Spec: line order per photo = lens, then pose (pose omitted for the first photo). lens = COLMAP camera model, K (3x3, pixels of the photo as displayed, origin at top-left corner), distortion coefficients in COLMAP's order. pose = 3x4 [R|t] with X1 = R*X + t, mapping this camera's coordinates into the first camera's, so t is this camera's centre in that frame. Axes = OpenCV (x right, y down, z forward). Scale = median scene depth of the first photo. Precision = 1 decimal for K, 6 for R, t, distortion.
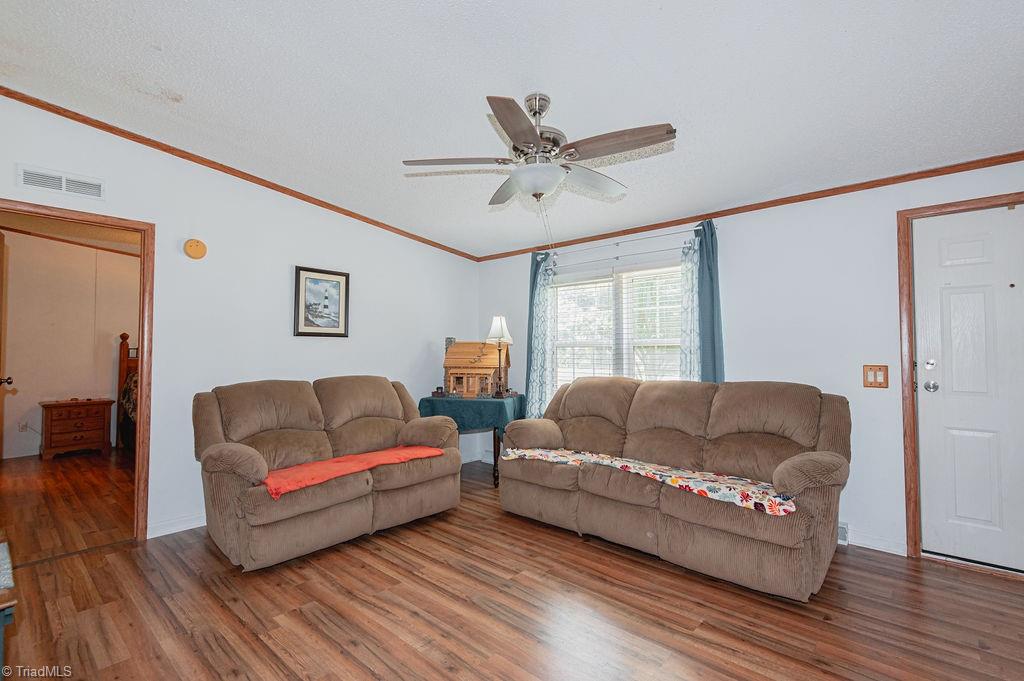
lens RADIAL K [[477.0, 0, 512.0], [0, 477.0, 340.5], [0, 0, 1]] dist [0.043234, -0.027060]
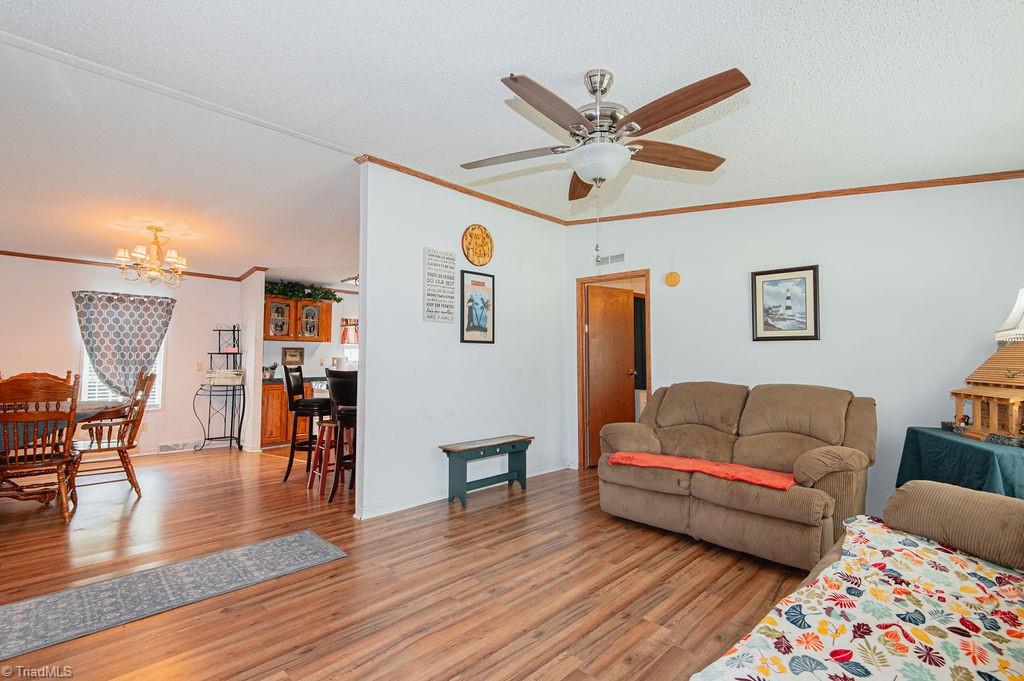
lens RADIAL K [[477.0, 0, 512.0], [0, 477.0, 340.5], [0, 0, 1]] dist [0.043234, -0.027060]
pose [[-0.050900, -0.034287, -0.998115, 0.585452], [0.020179, 0.999171, -0.035352, 0.014761], [0.998500, -0.021941, -0.050166, 0.538485]]
